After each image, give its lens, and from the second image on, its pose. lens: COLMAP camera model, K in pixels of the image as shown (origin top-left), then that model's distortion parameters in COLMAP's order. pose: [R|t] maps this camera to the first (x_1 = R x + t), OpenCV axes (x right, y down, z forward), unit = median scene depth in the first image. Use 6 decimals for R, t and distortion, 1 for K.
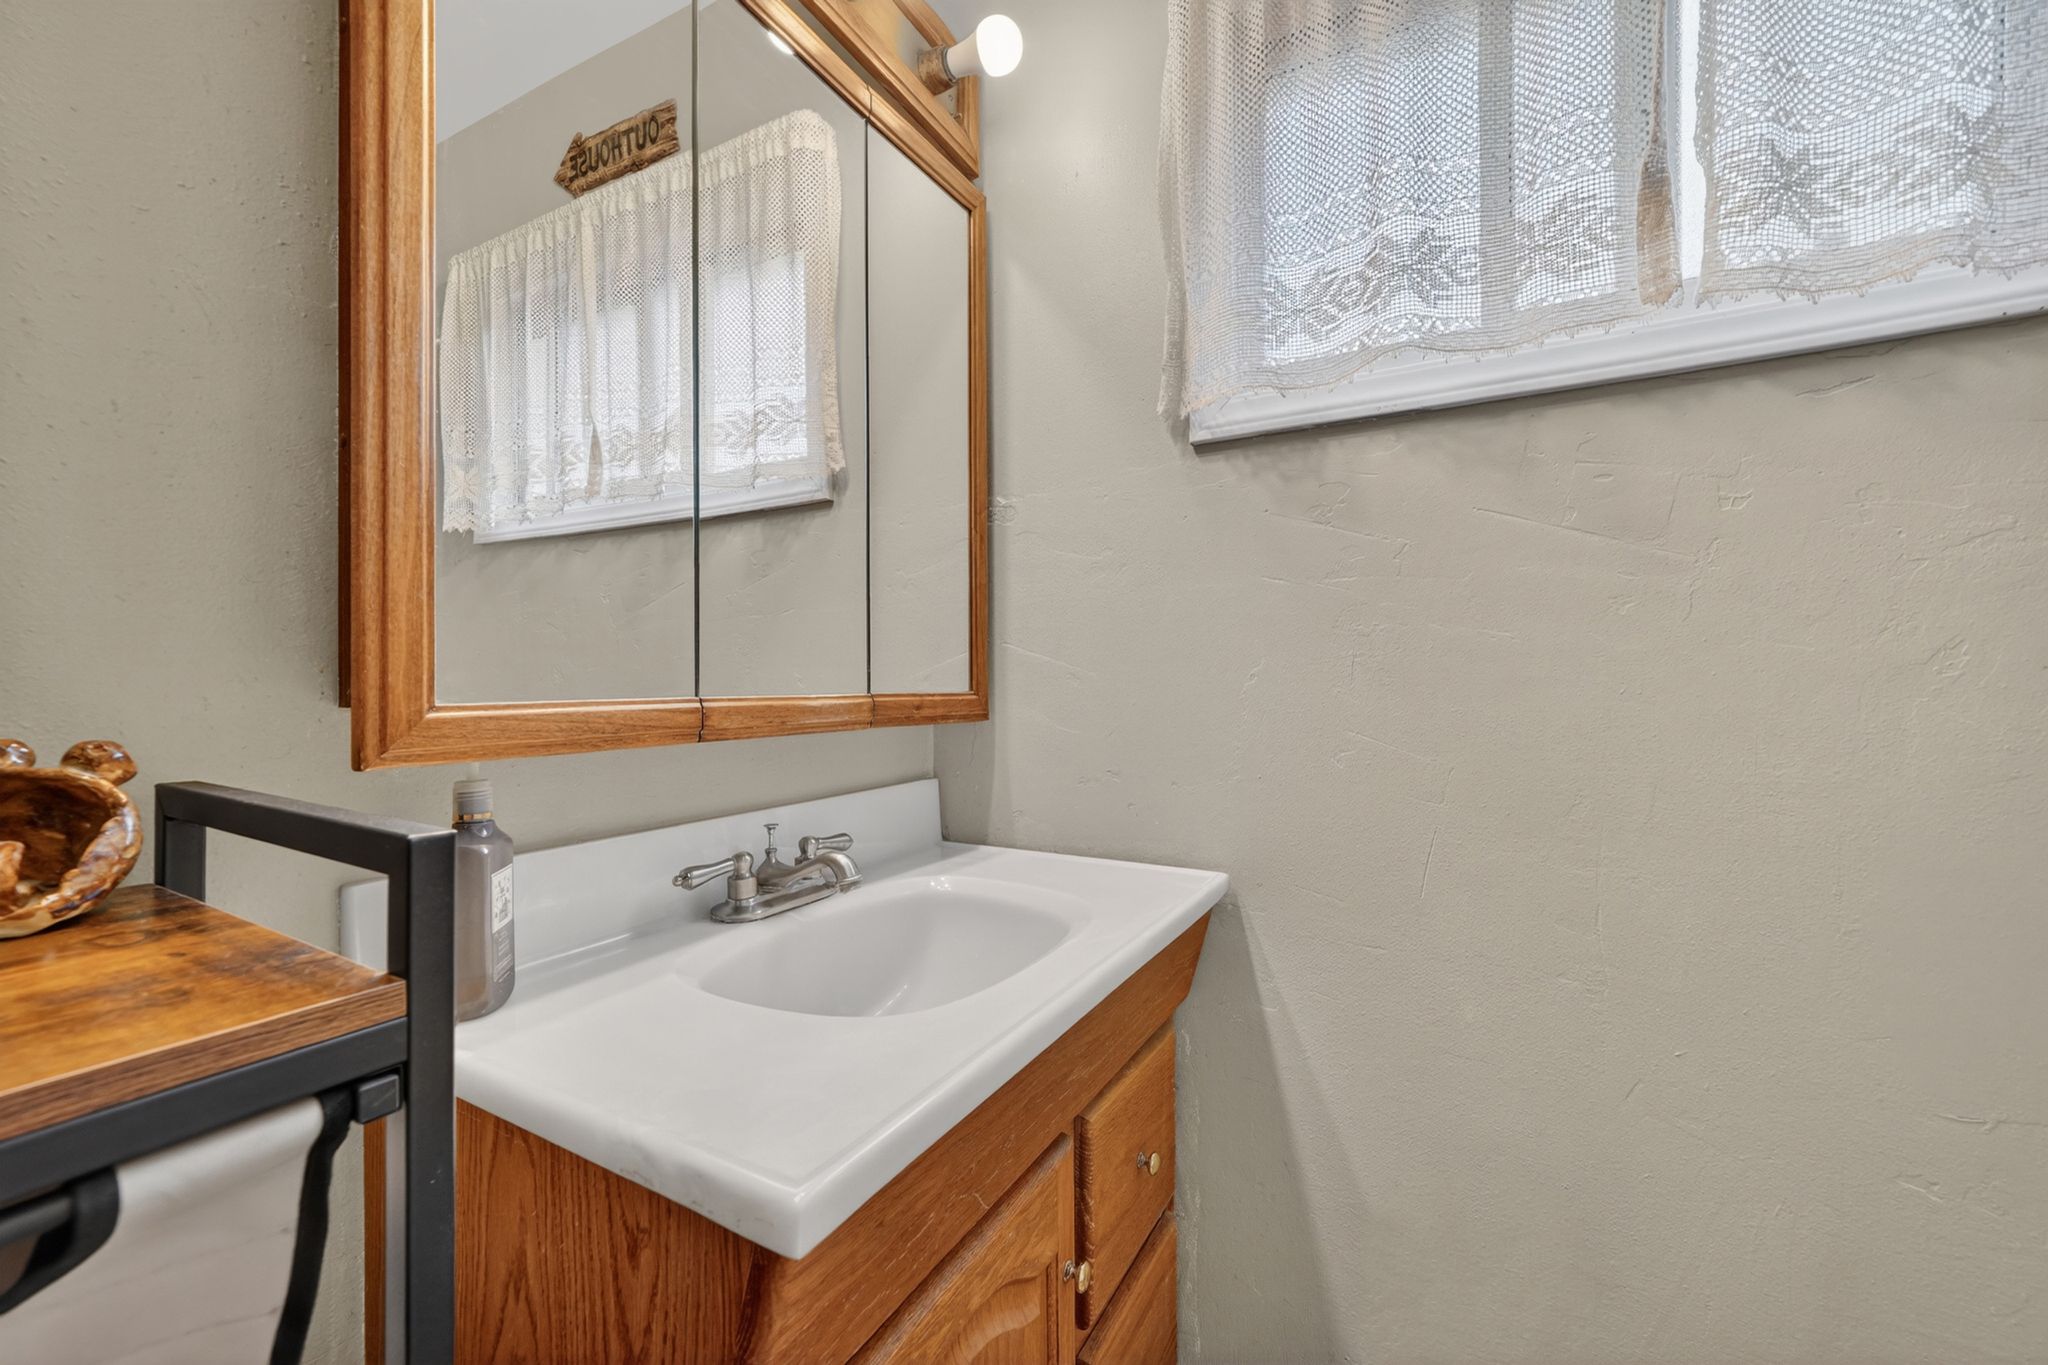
lens RADIAL K [[806.8, 0, 1022.3], [0, 806.8, 673.0], [0, 0, 1]] dist [-0.007318, 0.001234]
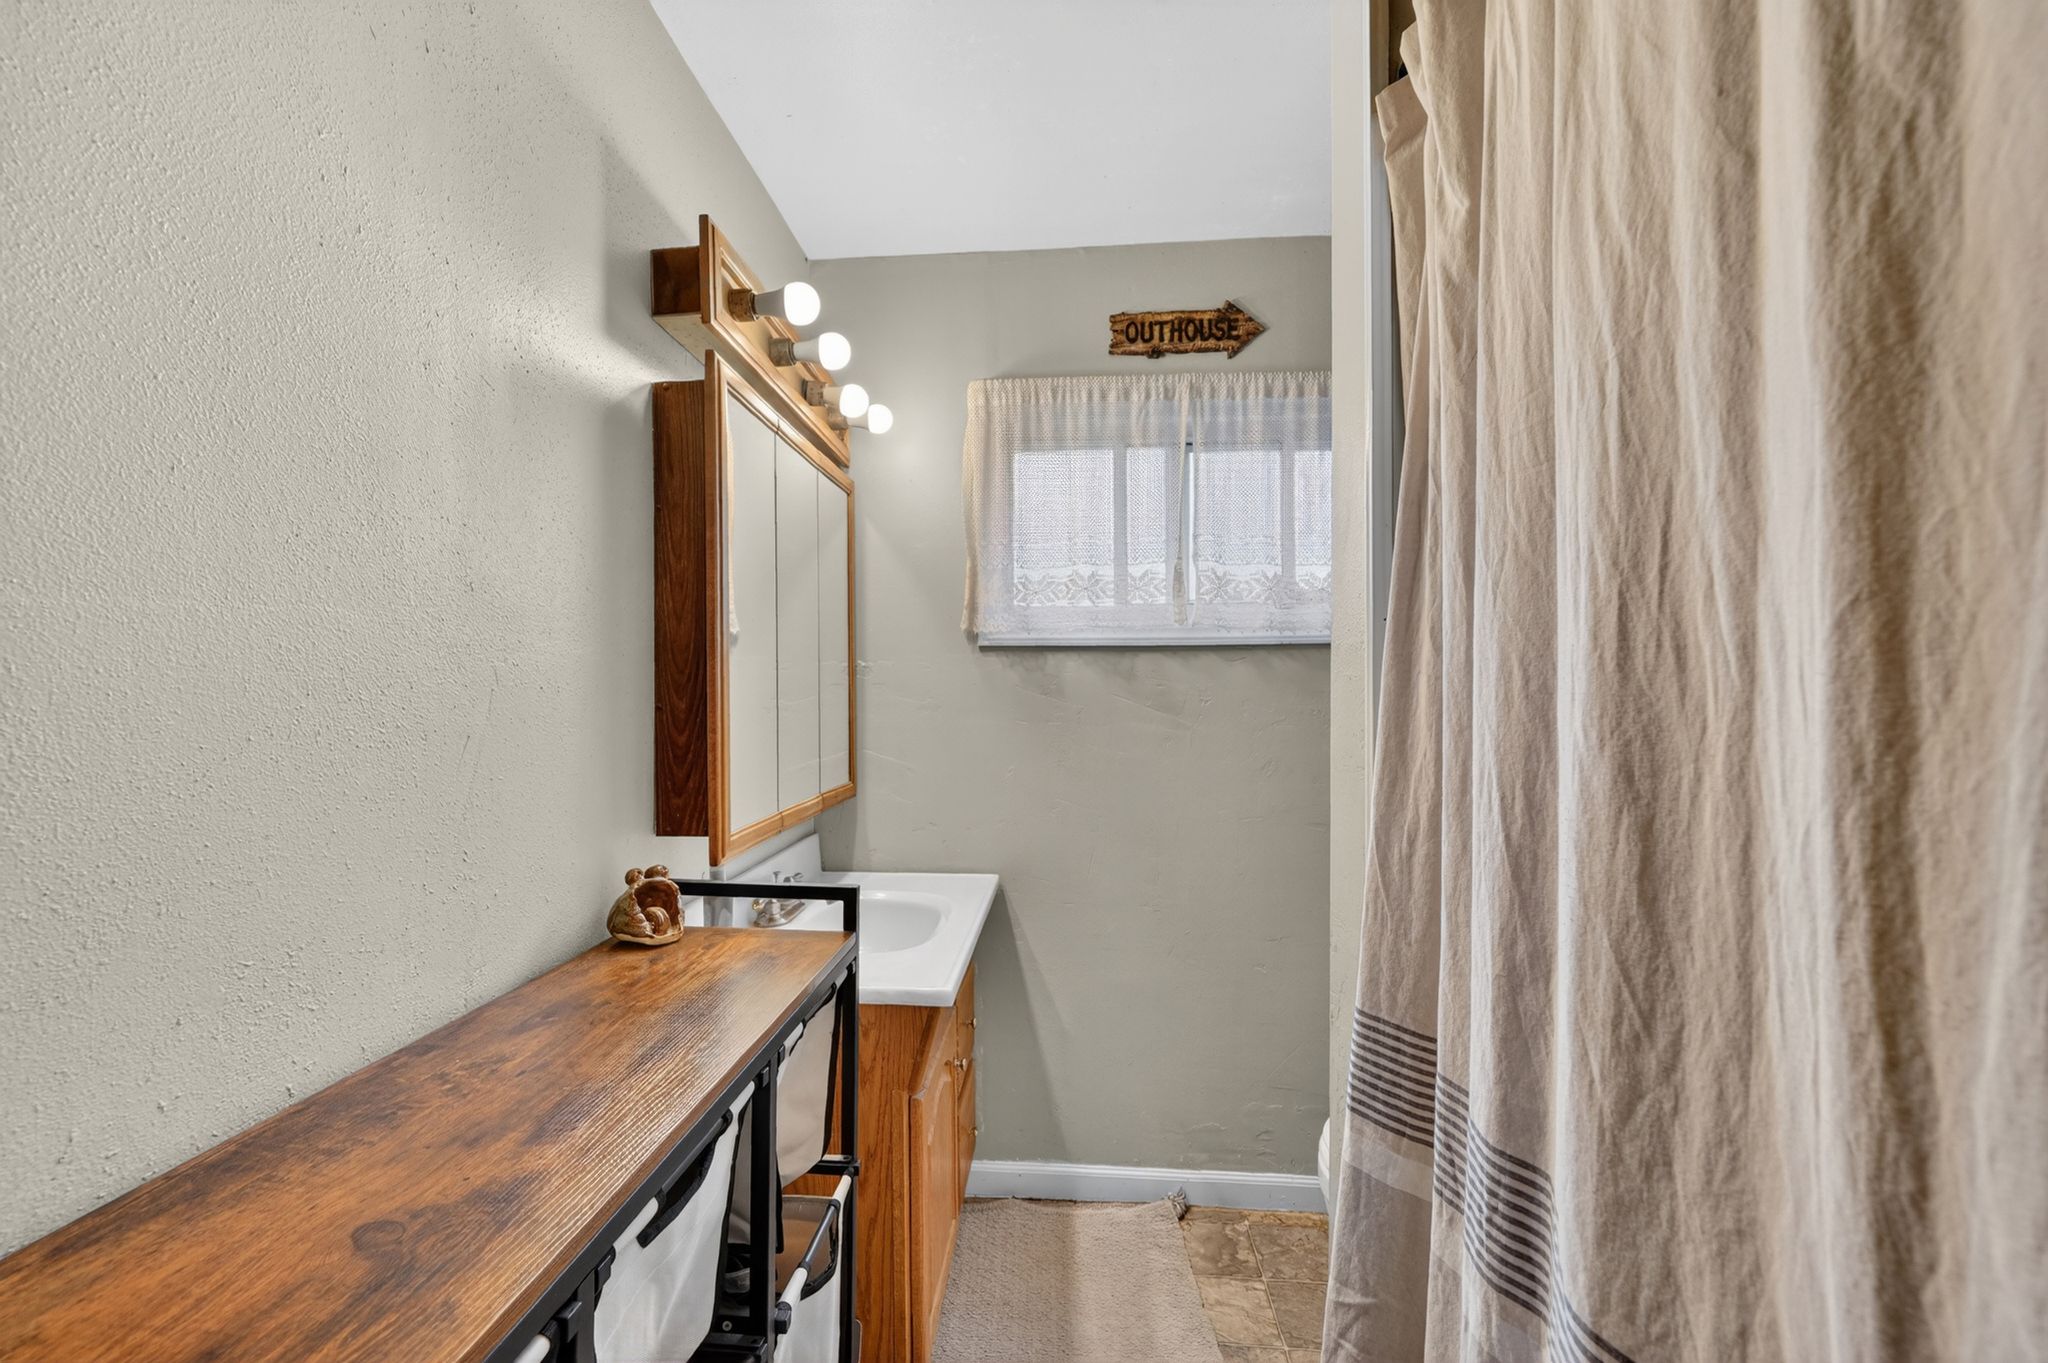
lens RADIAL K [[806.8, 0, 1029.7], [0, 806.8, 683.5], [0, 0, 1]] dist [-0.007318, 0.001234]
pose [[0.904889, -0.003528, 0.425632, -0.531583], [0.001233, 0.999983, 0.005668, -0.234647], [-0.425645, -0.004604, 0.904879, -0.822124]]
